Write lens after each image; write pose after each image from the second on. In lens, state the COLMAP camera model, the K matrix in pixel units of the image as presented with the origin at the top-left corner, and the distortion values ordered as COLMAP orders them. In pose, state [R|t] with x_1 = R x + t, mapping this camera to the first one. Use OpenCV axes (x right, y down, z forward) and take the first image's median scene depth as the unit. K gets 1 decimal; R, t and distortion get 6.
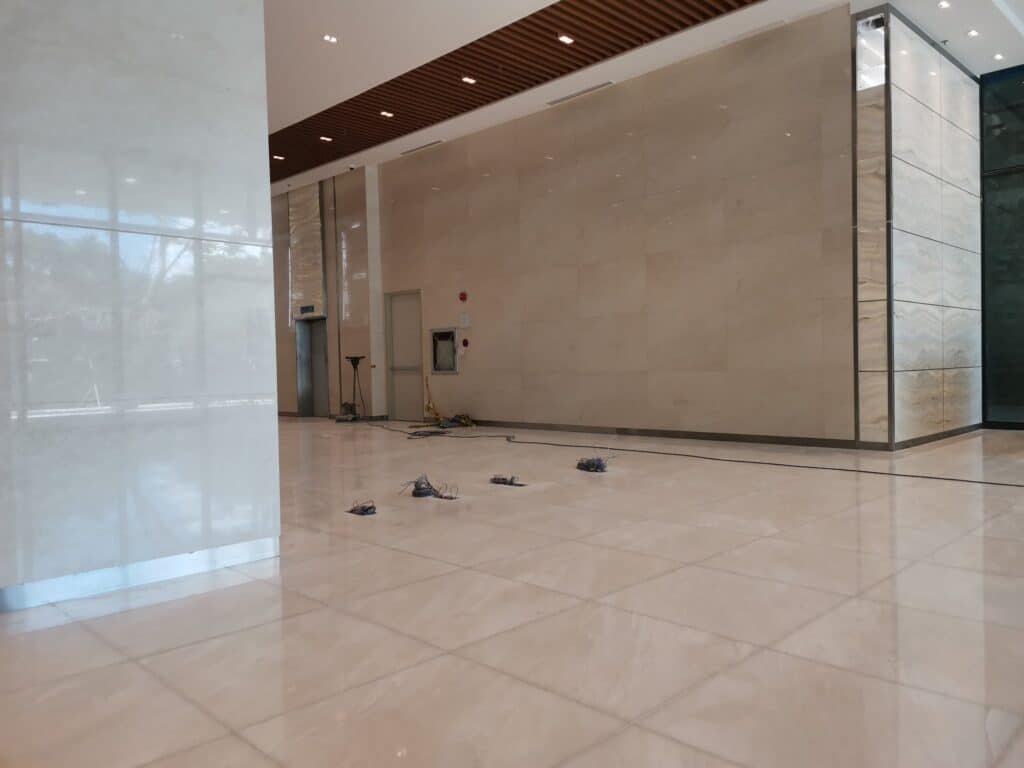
lens RADIAL K [[768.0, 0, 515.9], [0, 768.0, 384.1], [0, 0, 1]] dist [0.085080, -0.095089]
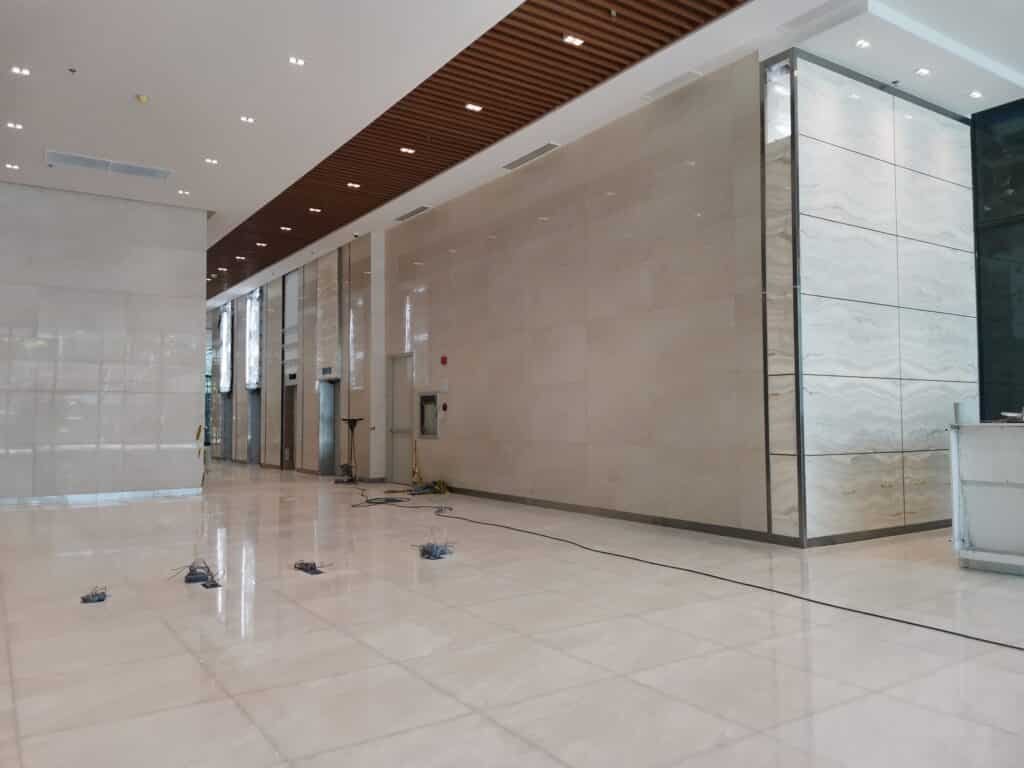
lens RADIAL K [[768.0, 0, 516.4], [0, 768.0, 382.5], [0, 0, 1]] dist [0.085080, -0.095089]
pose [[0.981496, 0.007811, -0.191322, 0.274006], [-0.021083, 0.997501, -0.067432, -0.026972], [0.190317, 0.070218, 0.979208, 0.066317]]
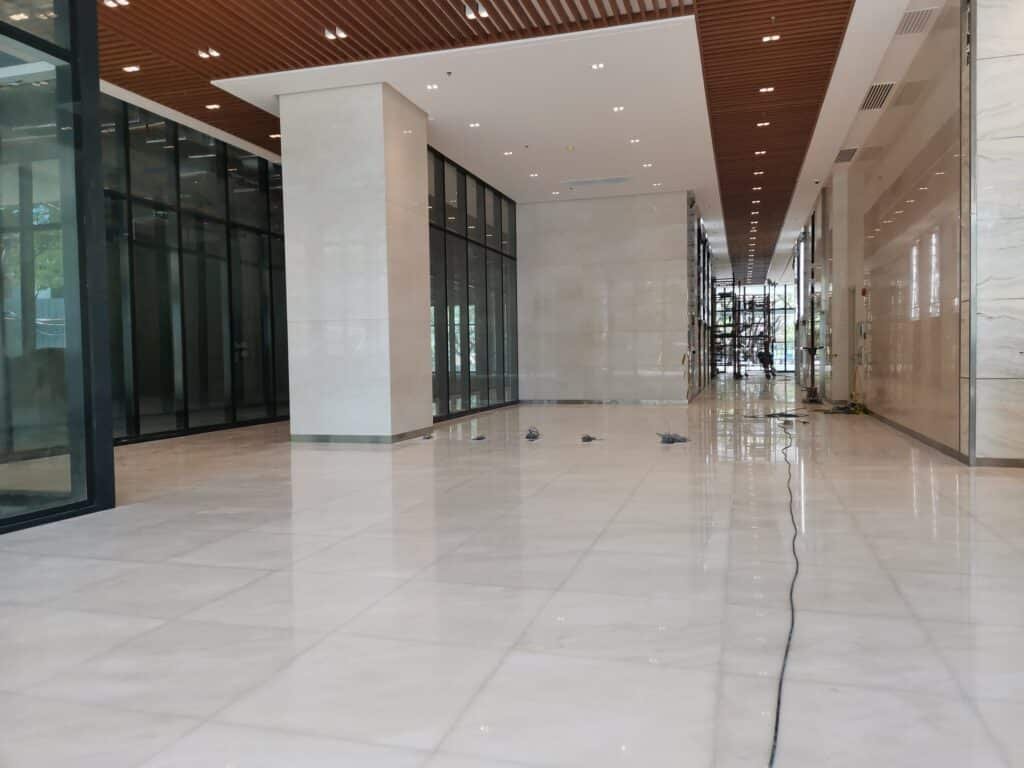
lens RADIAL K [[768.0, 0, 511.2], [0, 768.0, 385.2], [0, 0, 1]] dist [0.085080, -0.095089]
pose [[0.471446, 0.048144, -0.880580, 0.845350], [-0.016456, 0.998815, 0.045798, -0.034278], [0.881741, -0.007101, 0.471680, 0.078447]]
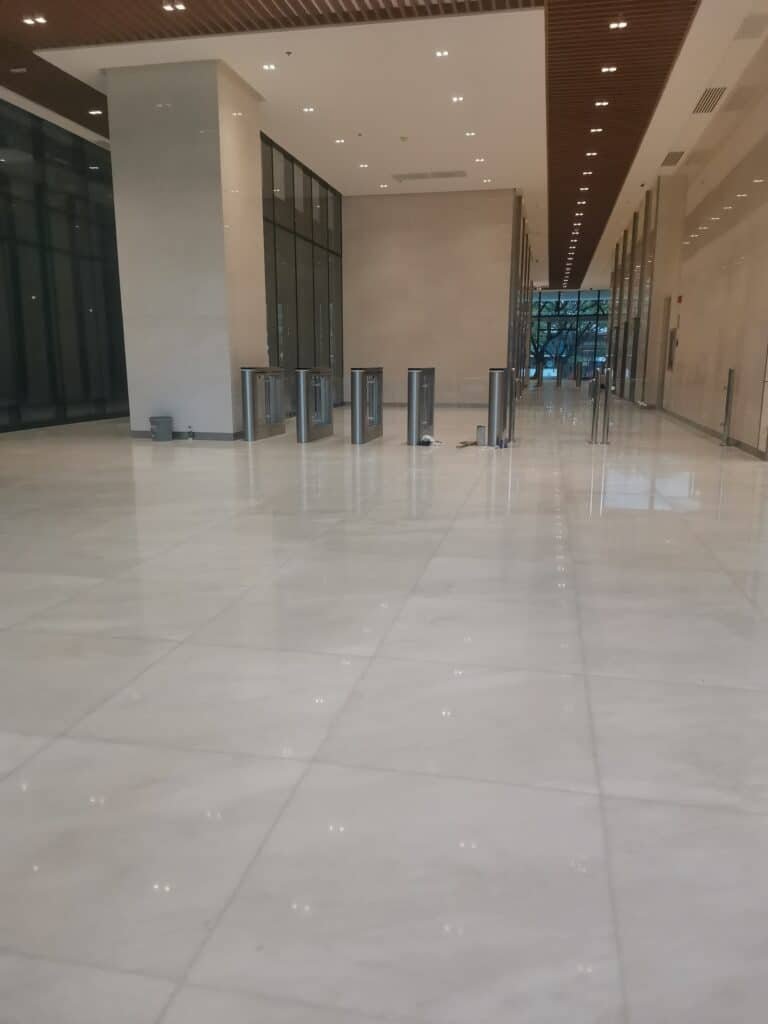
lens RADIAL K [[768.0, 0, 374.0], [0, 768.0, 533.6], [0, 0, 1]] dist [0.085080, -0.095089]
pose [[0.539439, 0.210327, -0.815333, 0.881668], [-0.035484, 0.973119, 0.227554, -0.032786], [0.841277, -0.093820, 0.532402, -0.000537]]
